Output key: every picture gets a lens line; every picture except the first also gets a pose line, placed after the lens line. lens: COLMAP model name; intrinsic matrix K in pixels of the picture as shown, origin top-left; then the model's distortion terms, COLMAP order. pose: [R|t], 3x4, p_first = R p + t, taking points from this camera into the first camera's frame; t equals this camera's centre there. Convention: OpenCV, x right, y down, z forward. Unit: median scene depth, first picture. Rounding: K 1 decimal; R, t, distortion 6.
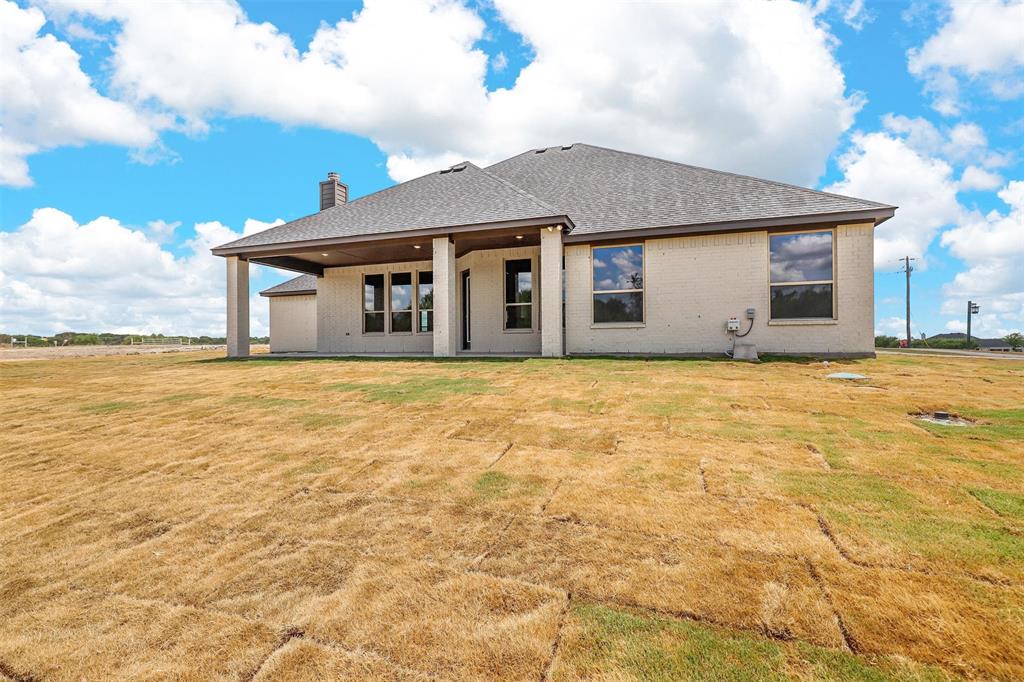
lens RADIAL K [[461.3, 0, 525.0], [0, 461.3, 342.4], [0, 0, 1]] dist [0.002688, 0.001229]
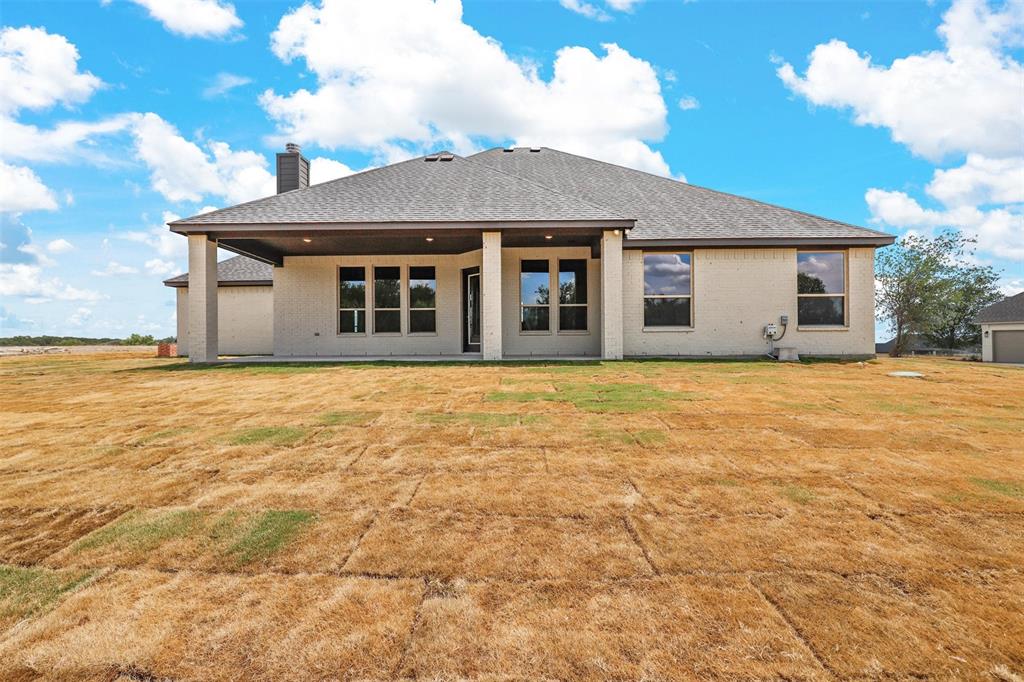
lens RADIAL K [[461.3, 0, 512.5], [0, 461.3, 342.8], [0, 0, 1]] dist [0.002688, 0.001229]
pose [[0.953923, 0.004285, 0.300022, -0.440538], [-0.003426, 0.999988, -0.003389, -0.000663], [-0.300033, 0.002205, 0.953926, 0.105345]]
